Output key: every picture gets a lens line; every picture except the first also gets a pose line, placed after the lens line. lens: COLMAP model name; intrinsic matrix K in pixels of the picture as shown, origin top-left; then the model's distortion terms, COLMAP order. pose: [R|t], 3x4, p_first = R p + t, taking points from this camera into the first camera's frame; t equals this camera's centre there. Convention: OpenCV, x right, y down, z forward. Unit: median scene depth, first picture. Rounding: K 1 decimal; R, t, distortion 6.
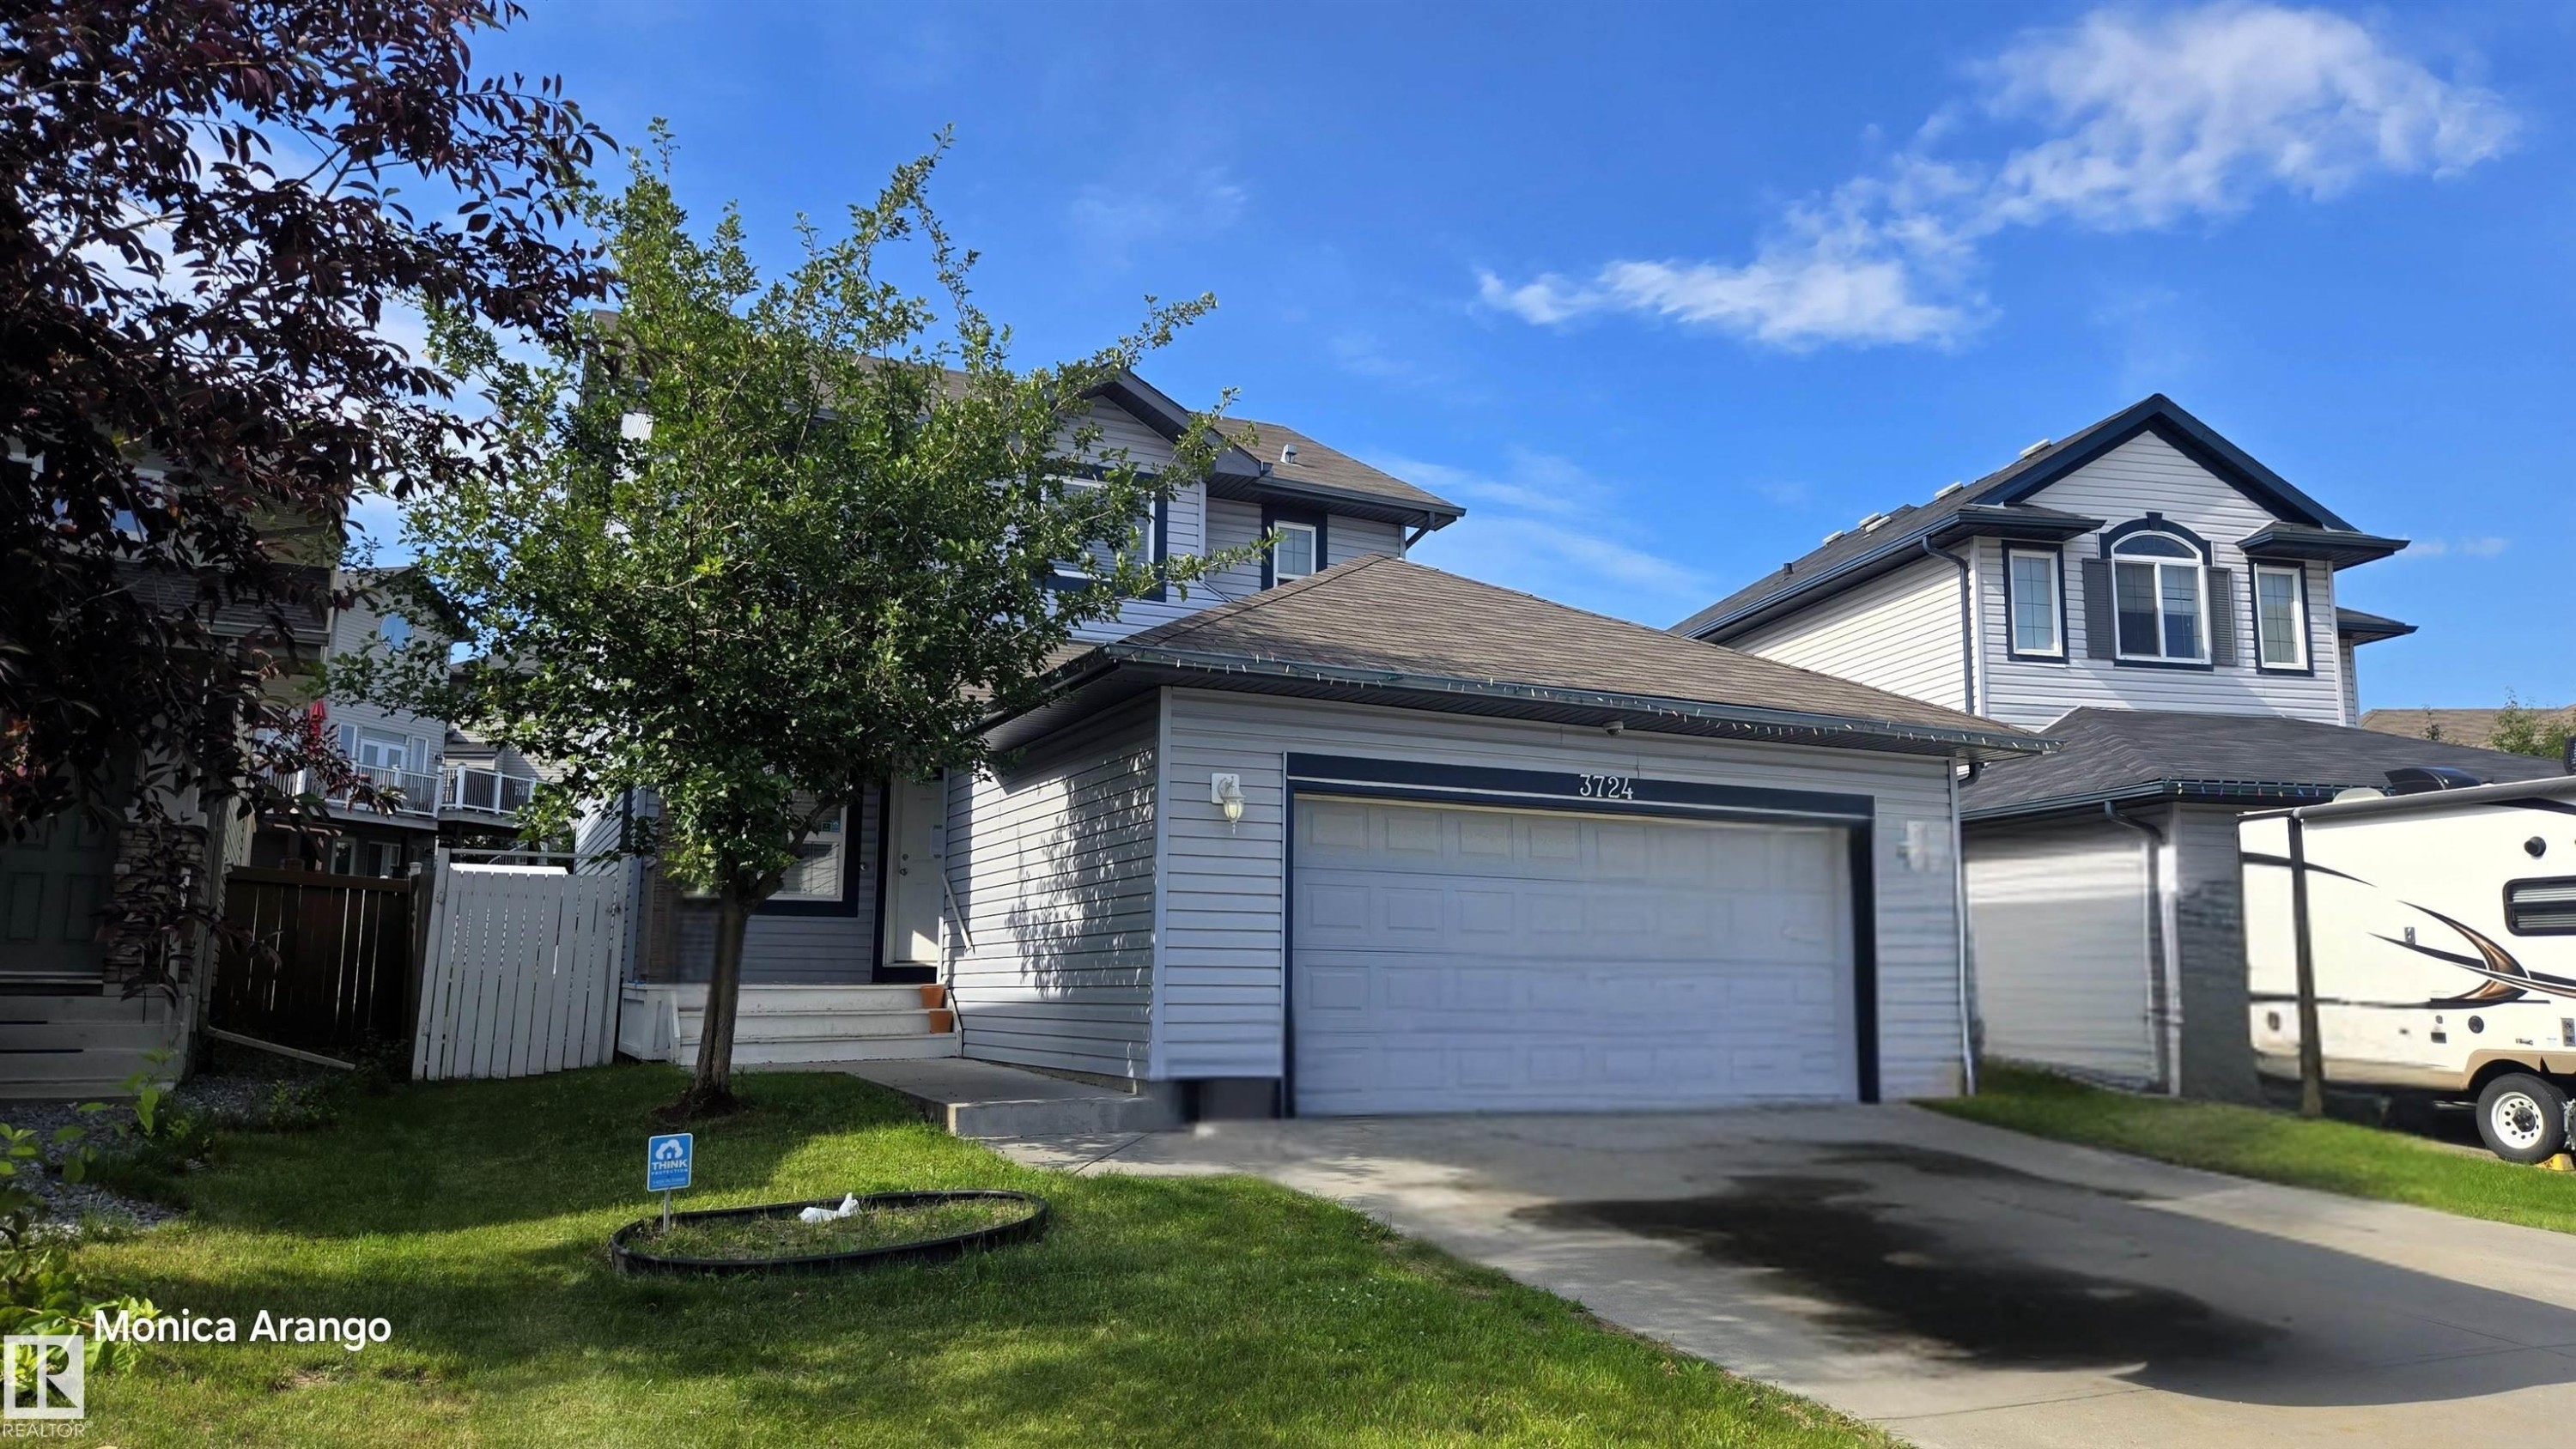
lens RADIAL K [[1707.7, 0, 1296.0], [0, 1707.7, 726.4], [0, 0, 1]] dist [0.114578, -0.148409]
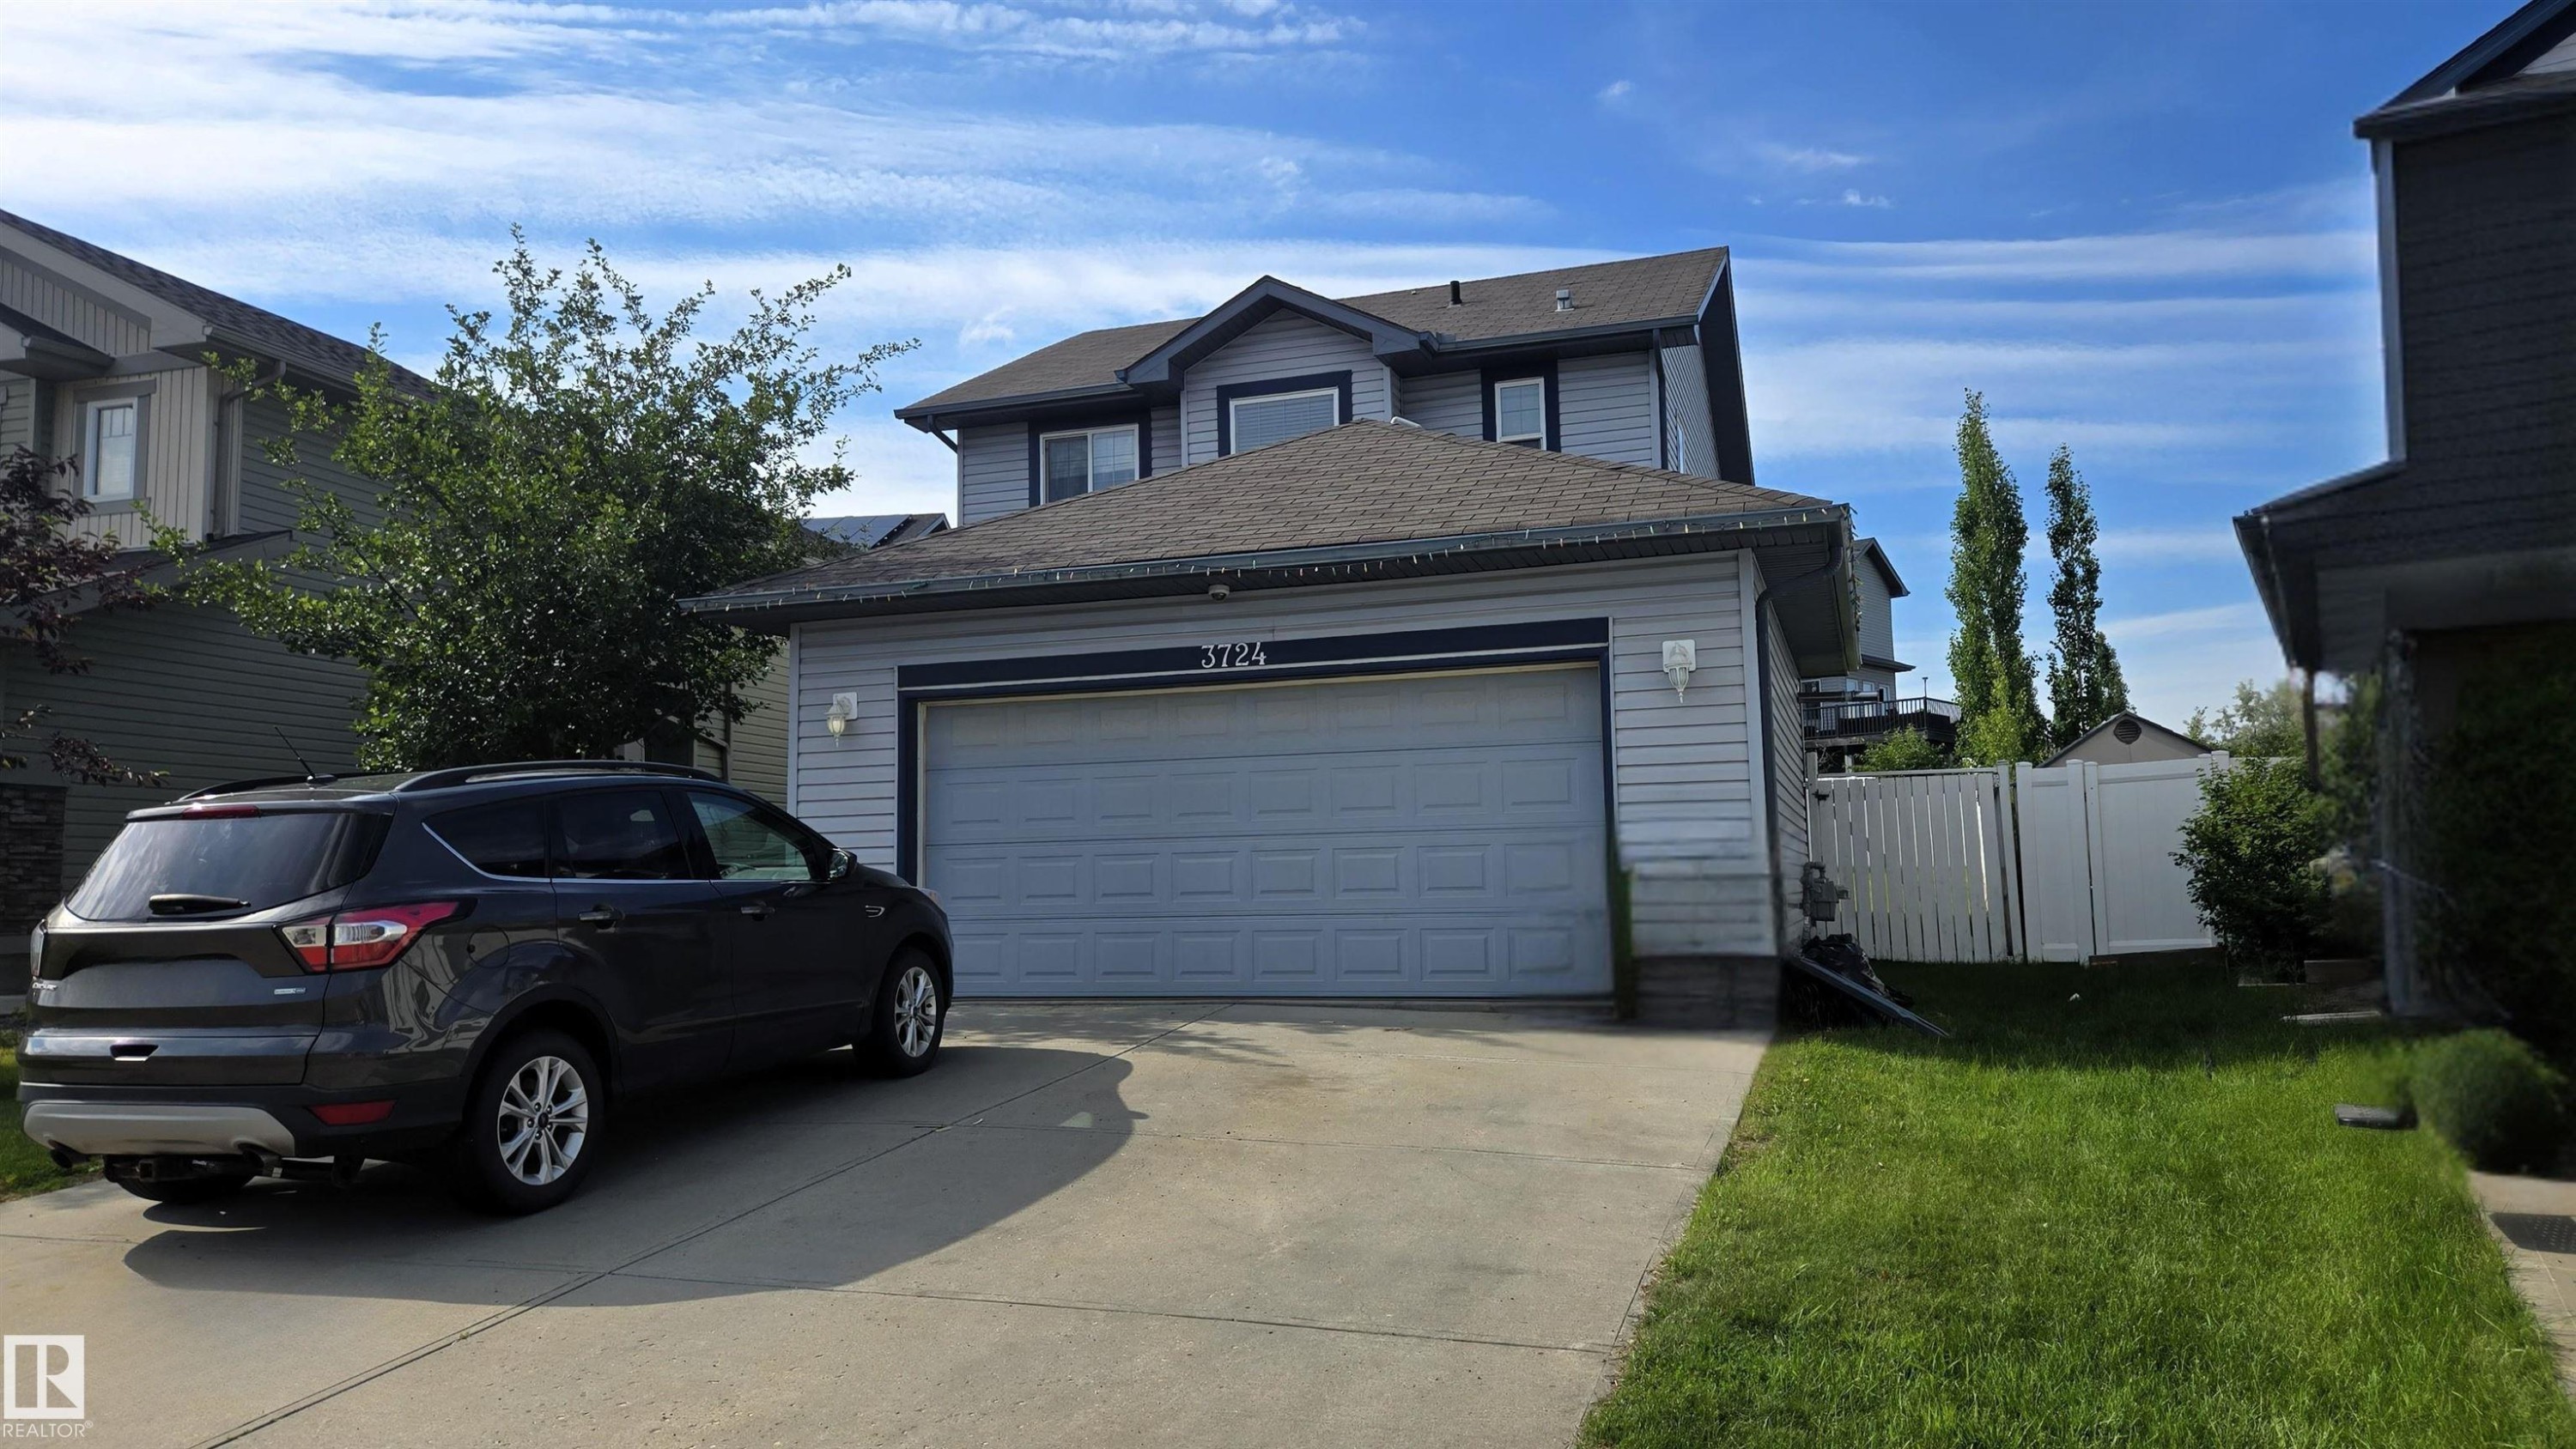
lens RADIAL K [[1707.7, 0, 1296.0], [0, 1707.7, 726.4], [0, 0, 1]] dist [0.114578, -0.148409]
pose [[0.714152, -0.091221, -0.694021, 0.767742], [0.134028, 0.990948, 0.007667, 0.064367], [0.687039, -0.098494, 0.719914, 0.312294]]
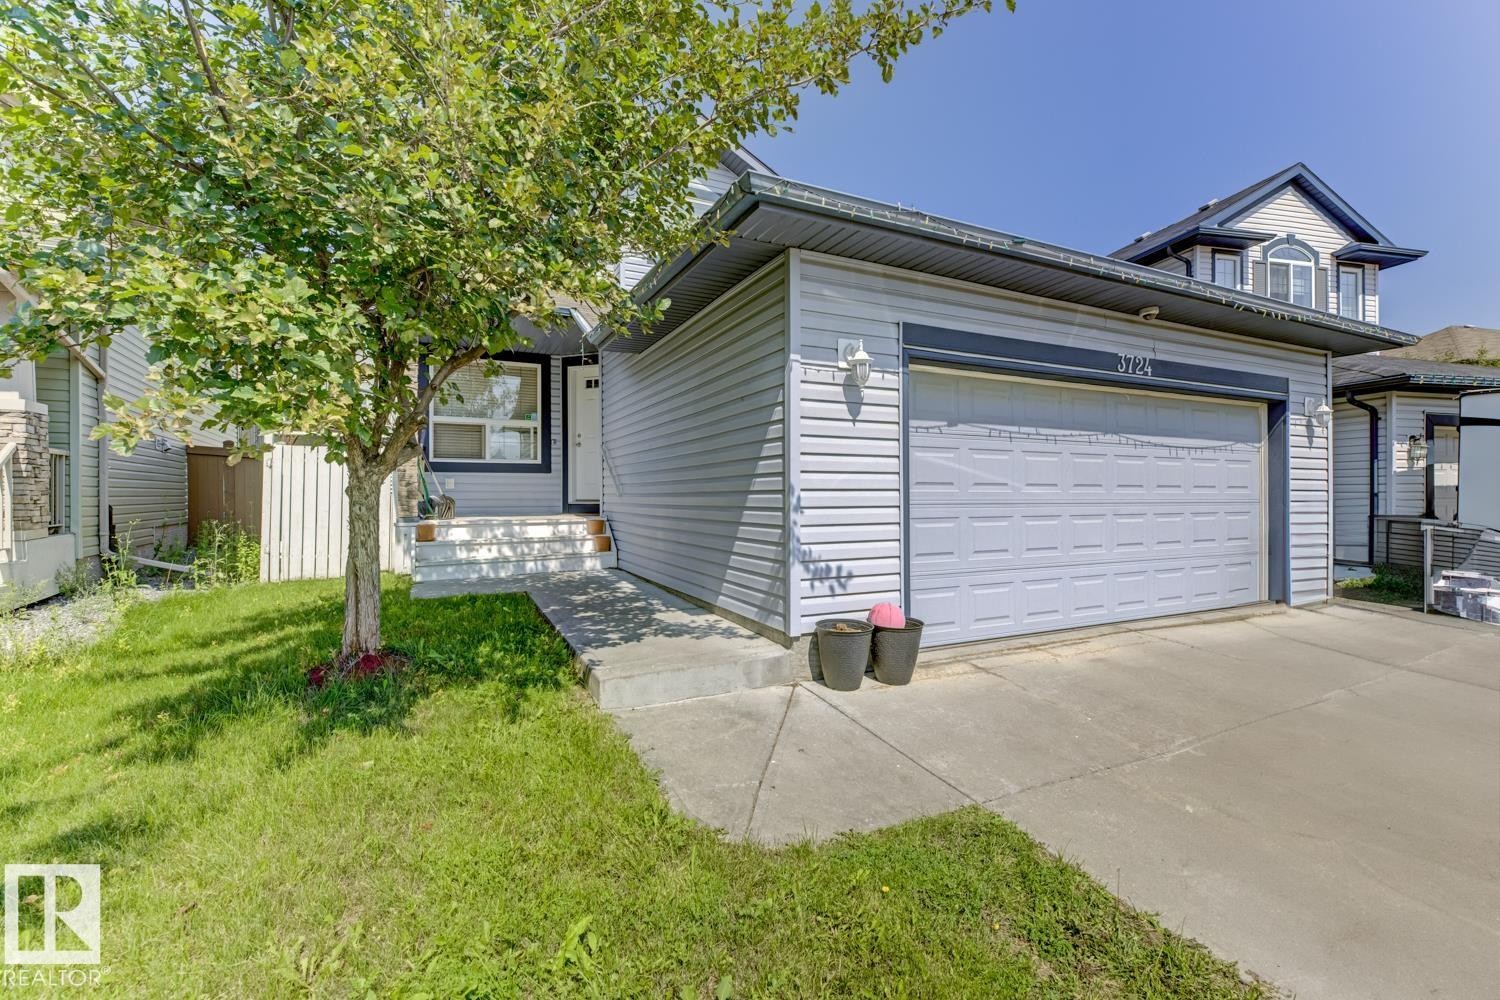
lens RADIAL K [[650.2, 0, 750.0], [0, 650.2, 500.0], [0, 0, 1]] dist [-0.013177, 0.000003]
pose [[0.999944, -0.010491, 0.001132, -0.084199], [0.010175, 0.987071, 0.159960, 0.048529], [-0.002795, -0.159939, 0.987123, 0.480574]]
